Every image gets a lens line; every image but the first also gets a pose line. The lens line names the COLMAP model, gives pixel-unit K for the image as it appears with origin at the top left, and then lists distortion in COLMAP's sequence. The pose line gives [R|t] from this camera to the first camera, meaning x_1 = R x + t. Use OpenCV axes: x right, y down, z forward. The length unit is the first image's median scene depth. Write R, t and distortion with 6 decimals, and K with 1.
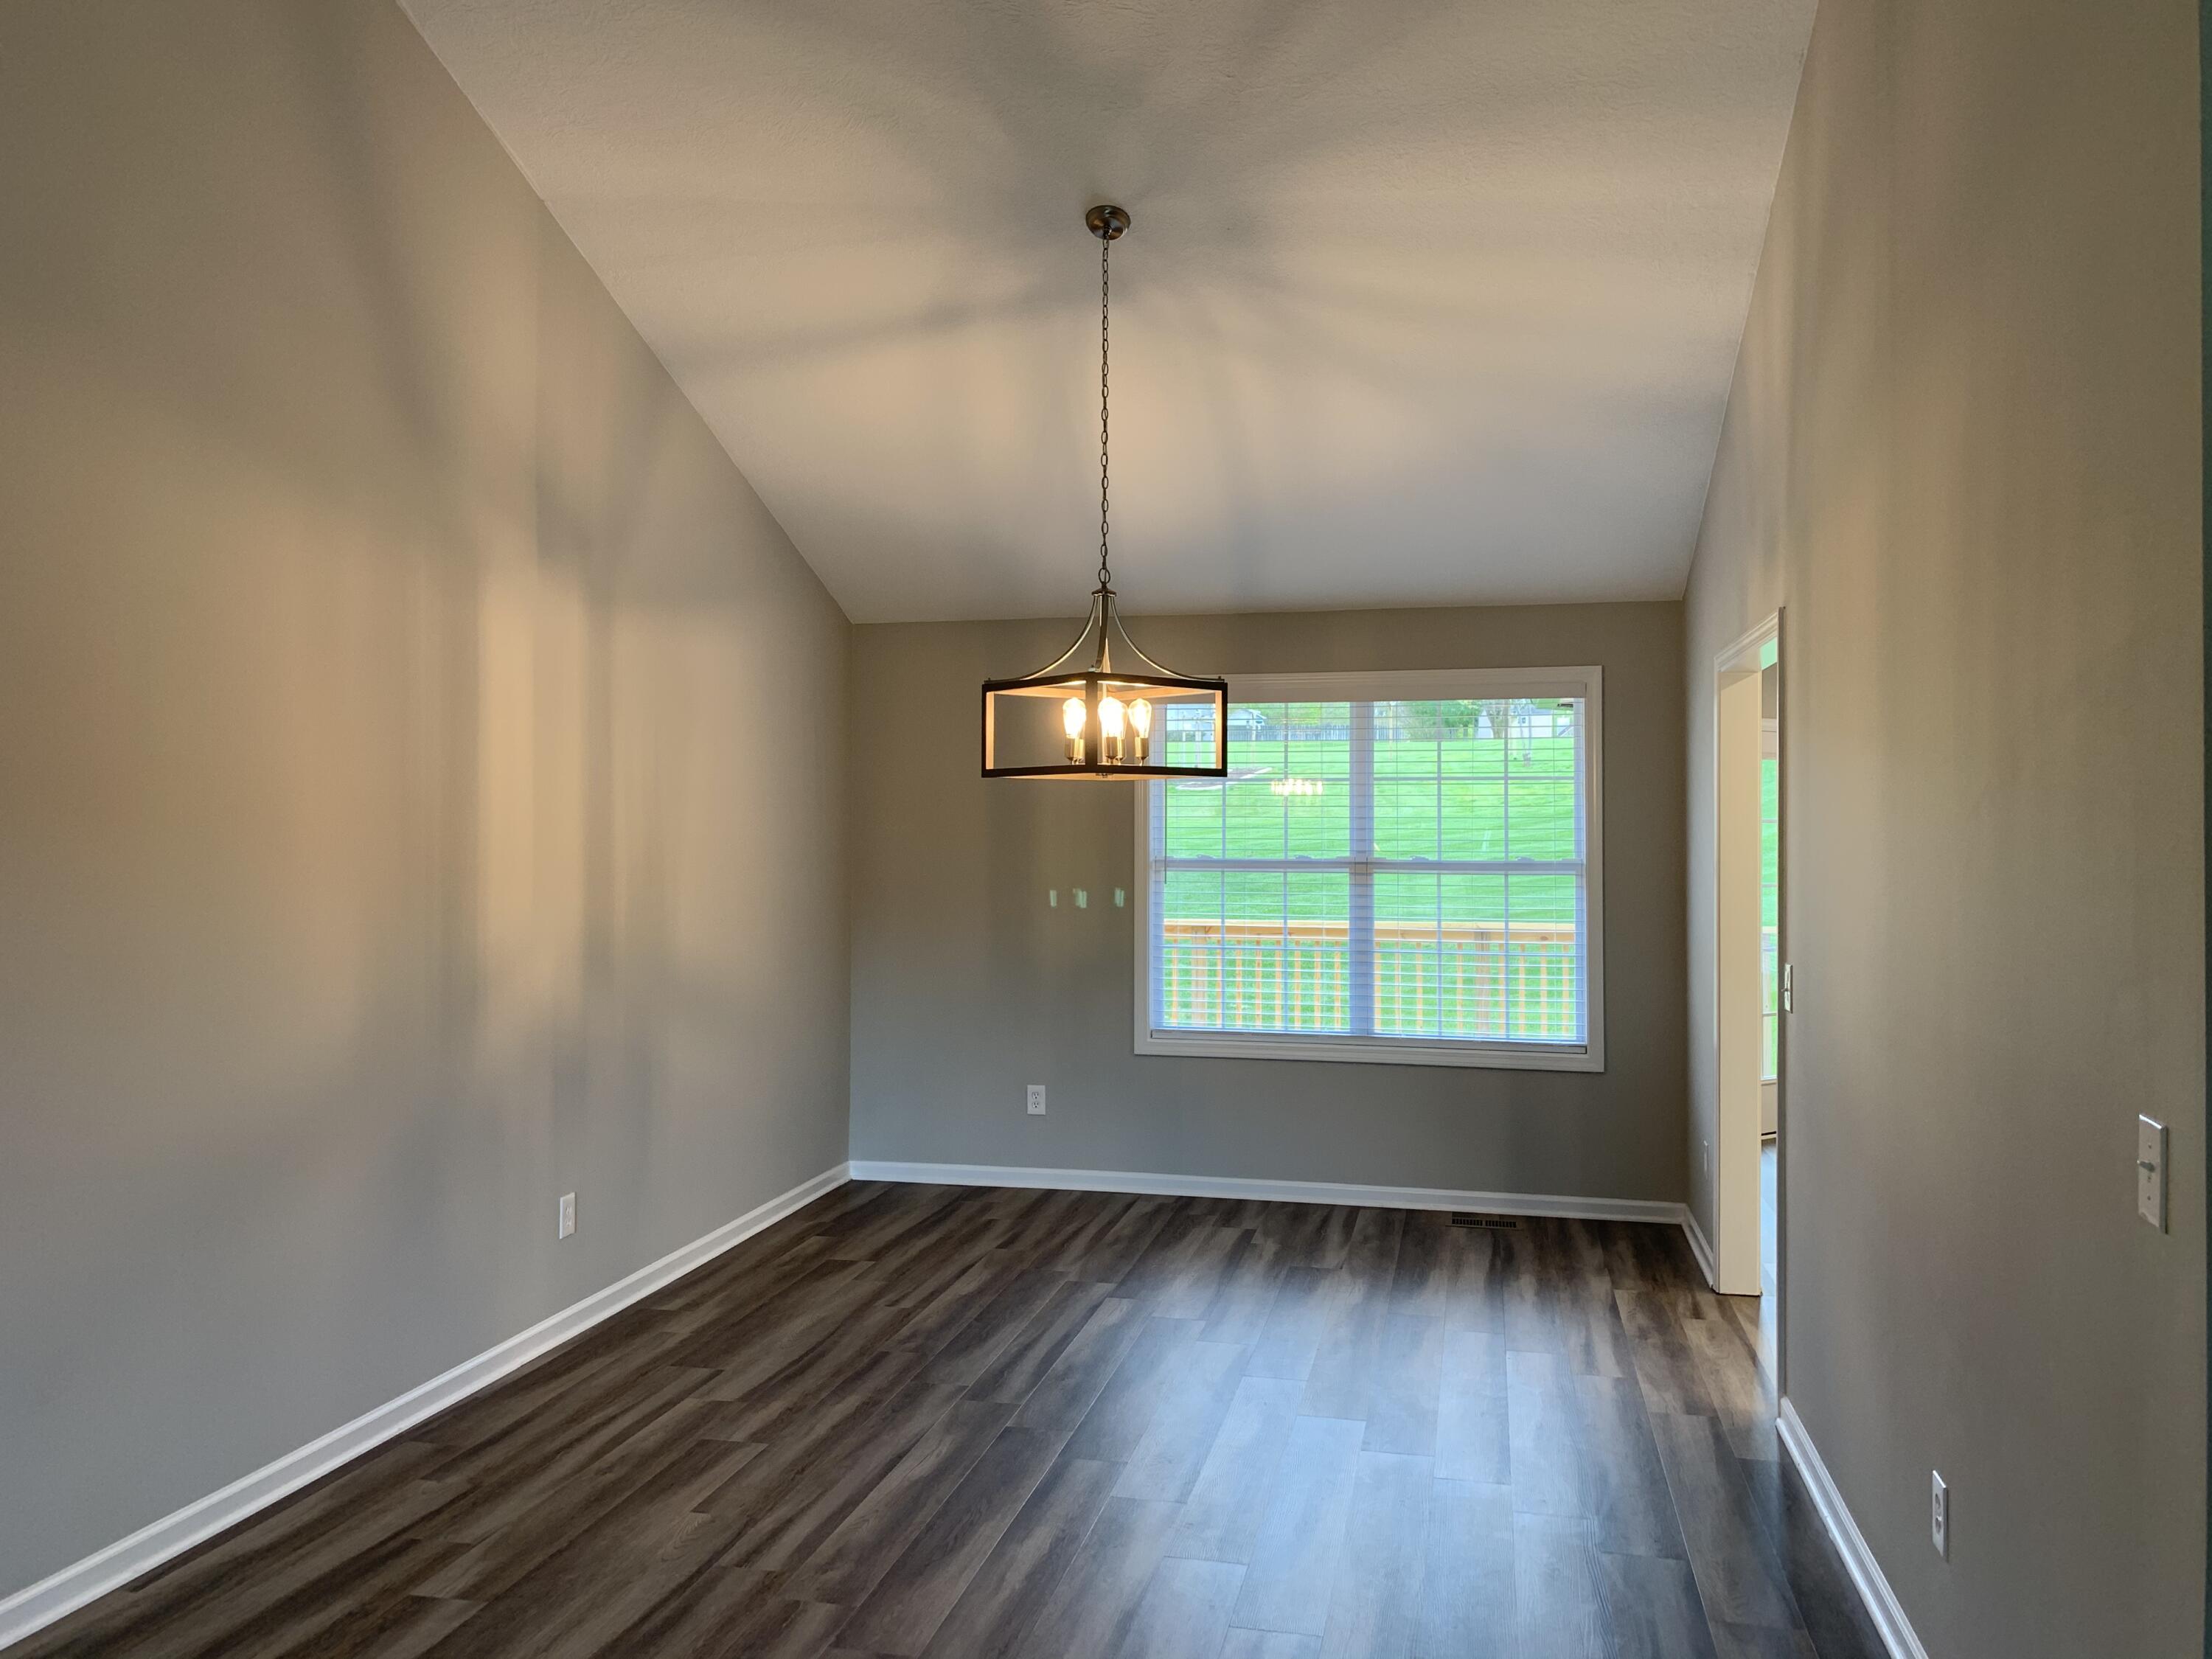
lens RADIAL K [[1684.0, 0, 1099.9], [0, 1684.0, 798.6], [0, 0, 1]] dist [0.161594, -0.277365]
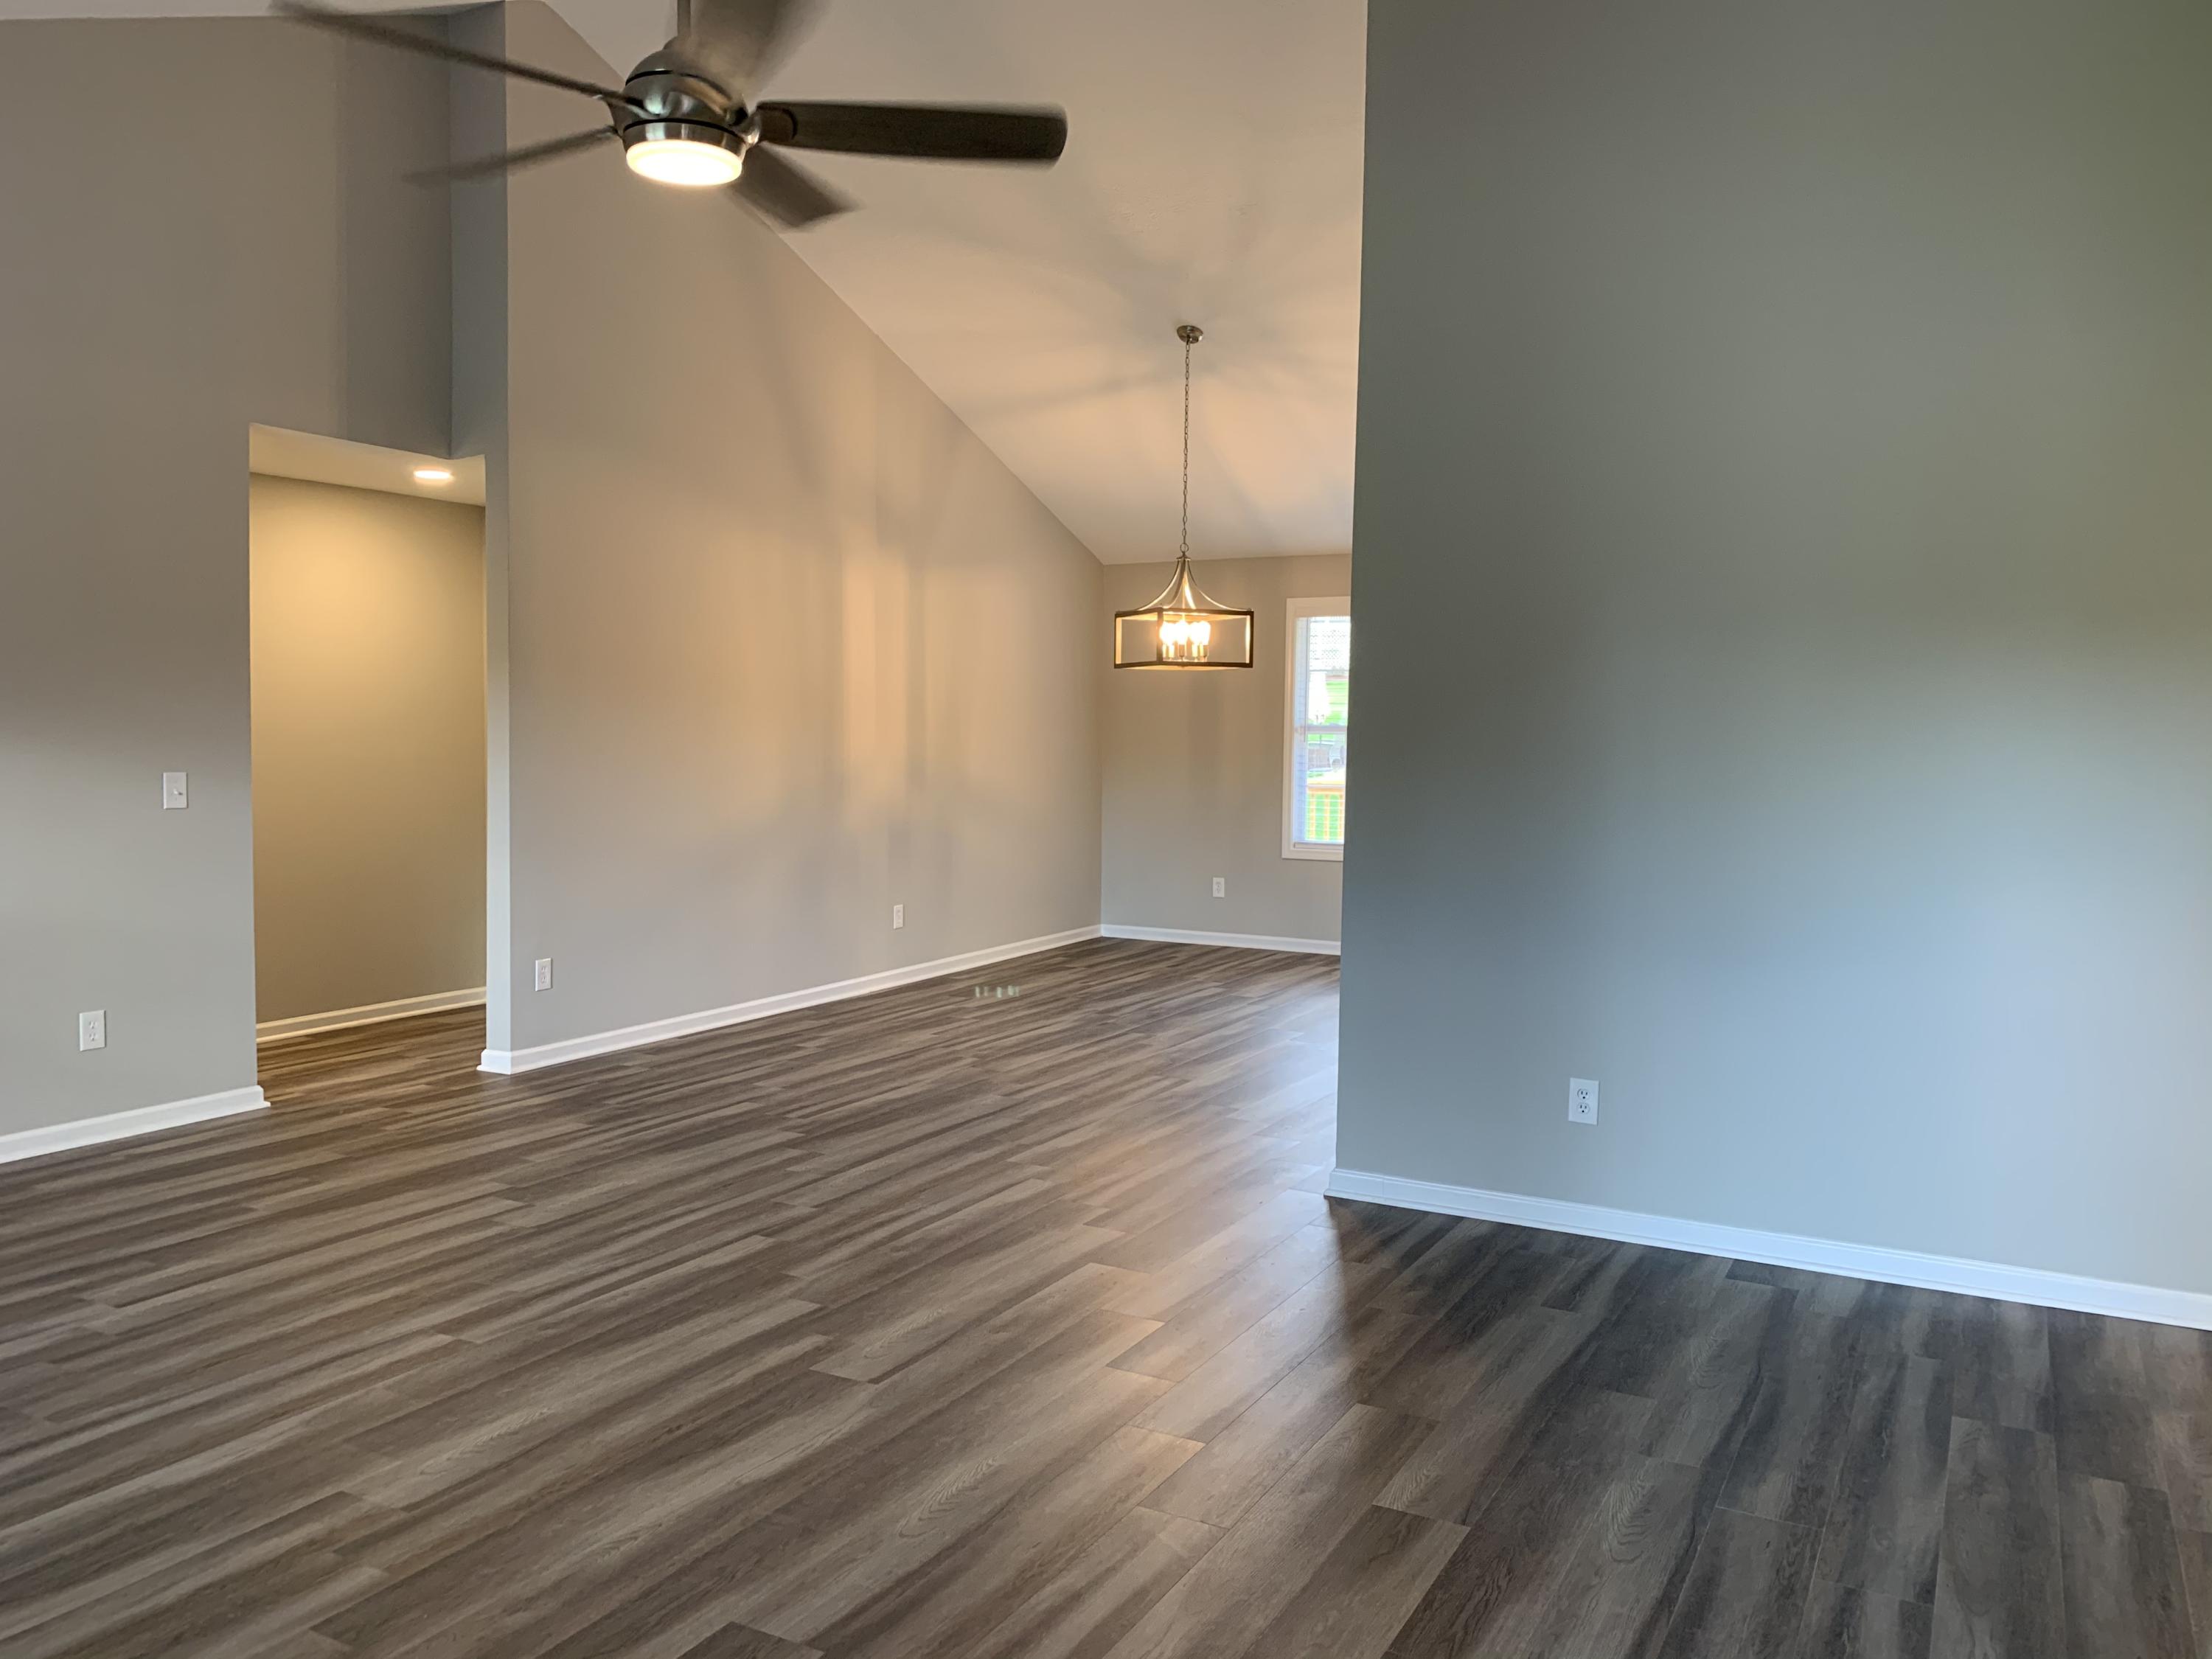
lens RADIAL K [[1684.0, 0, 1099.9], [0, 1684.0, 798.6], [0, 0, 1]] dist [0.161594, -0.277365]
pose [[0.963866, 0.019148, -0.265698, 0.350400], [-0.002697, 0.998064, 0.062142, 0.012004], [0.266373, -0.059180, 0.962051, -0.615898]]
